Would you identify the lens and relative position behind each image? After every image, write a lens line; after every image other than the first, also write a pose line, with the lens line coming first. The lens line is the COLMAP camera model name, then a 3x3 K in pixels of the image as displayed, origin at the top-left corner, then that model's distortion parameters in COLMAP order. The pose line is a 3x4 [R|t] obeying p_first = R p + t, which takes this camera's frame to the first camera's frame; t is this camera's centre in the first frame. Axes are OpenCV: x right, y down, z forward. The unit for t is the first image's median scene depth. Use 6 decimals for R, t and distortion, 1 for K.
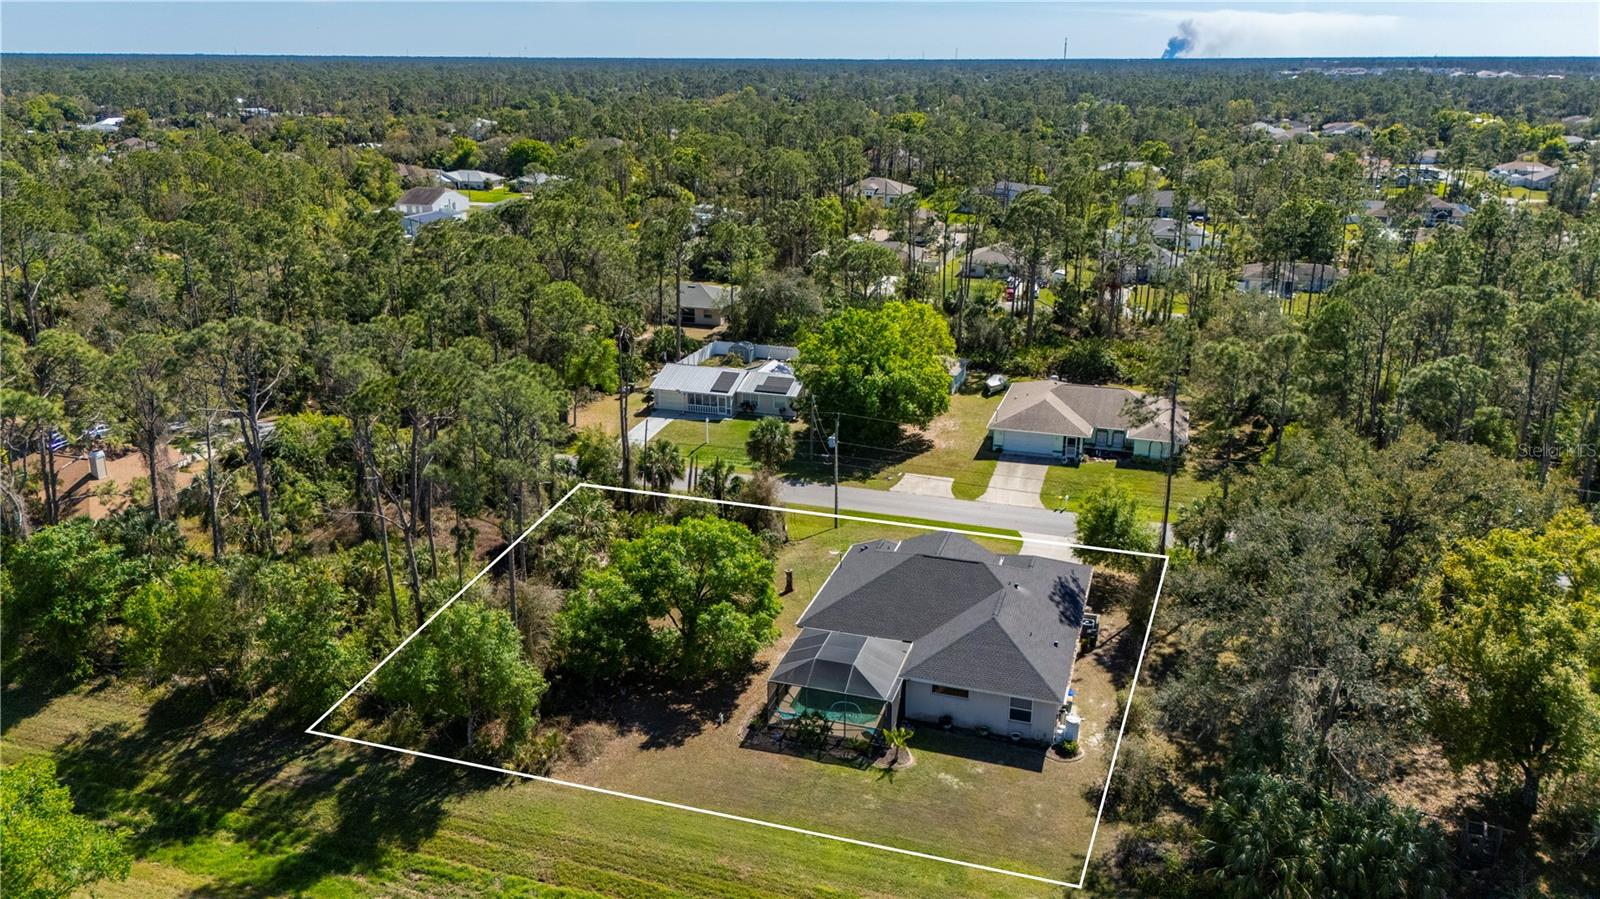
lens RADIAL K [[1196.1, 0, 785.3], [0, 1196.1, 445.5], [0, 0, 1]] dist [0.091581, -0.086004]
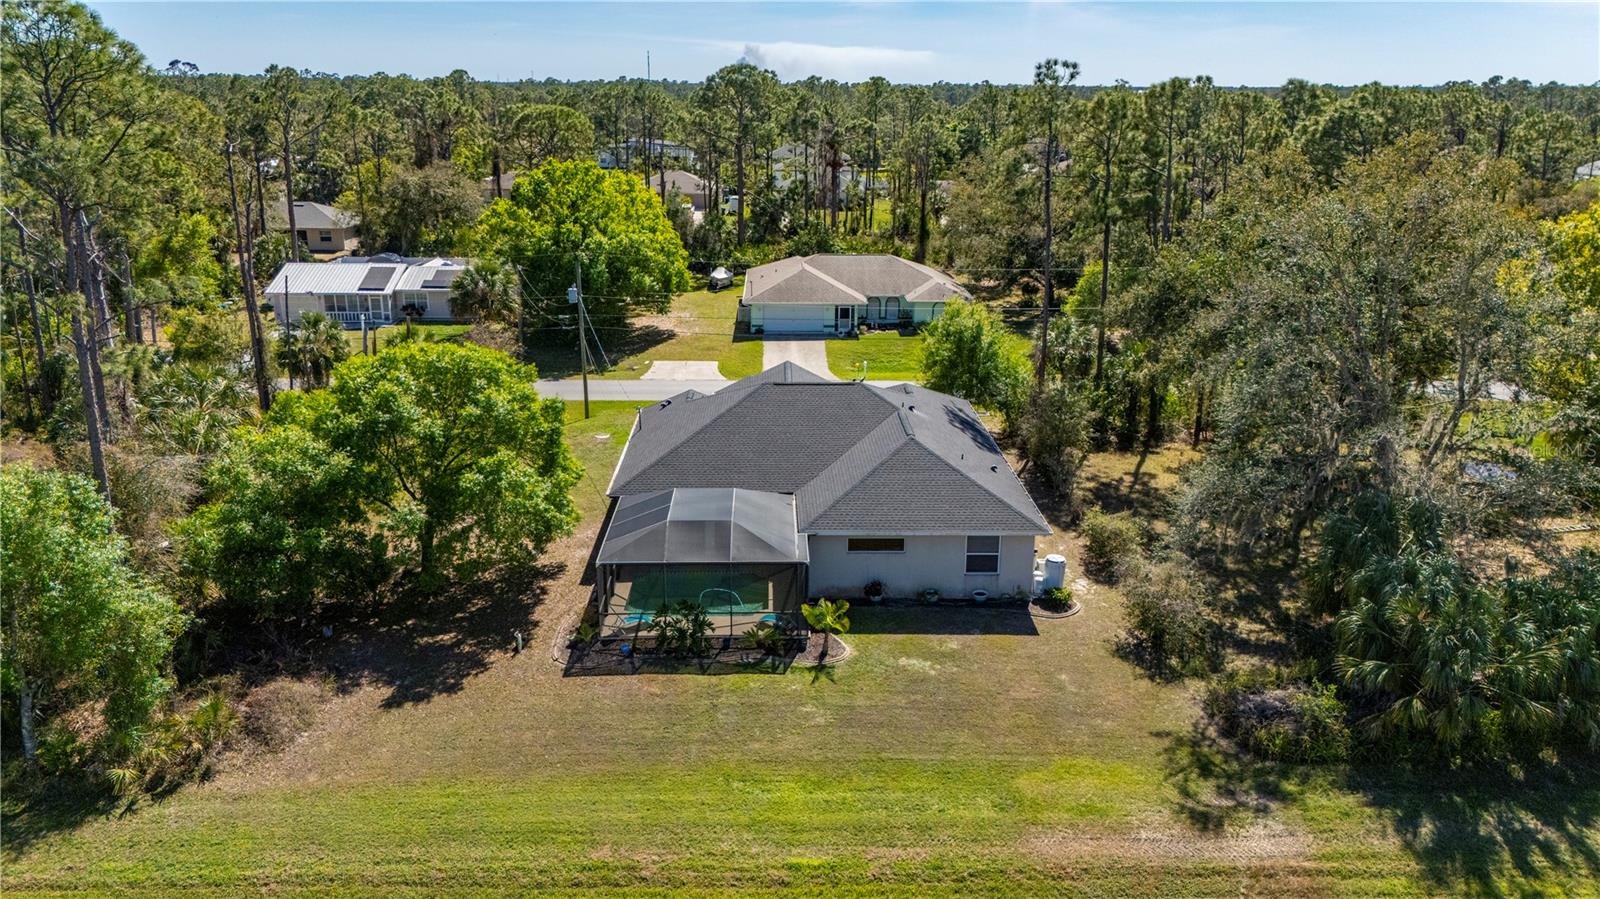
lens RADIAL K [[1196.1, 0, 785.3], [0, 1196.1, 445.5], [0, 0, 1]] dist [0.091581, -0.086004]
pose [[0.942617, -0.088328, 0.321980, -0.113884], [0.099113, 0.994927, -0.017225, 0.157258], [-0.318825, 0.048149, 0.946590, 0.398166]]
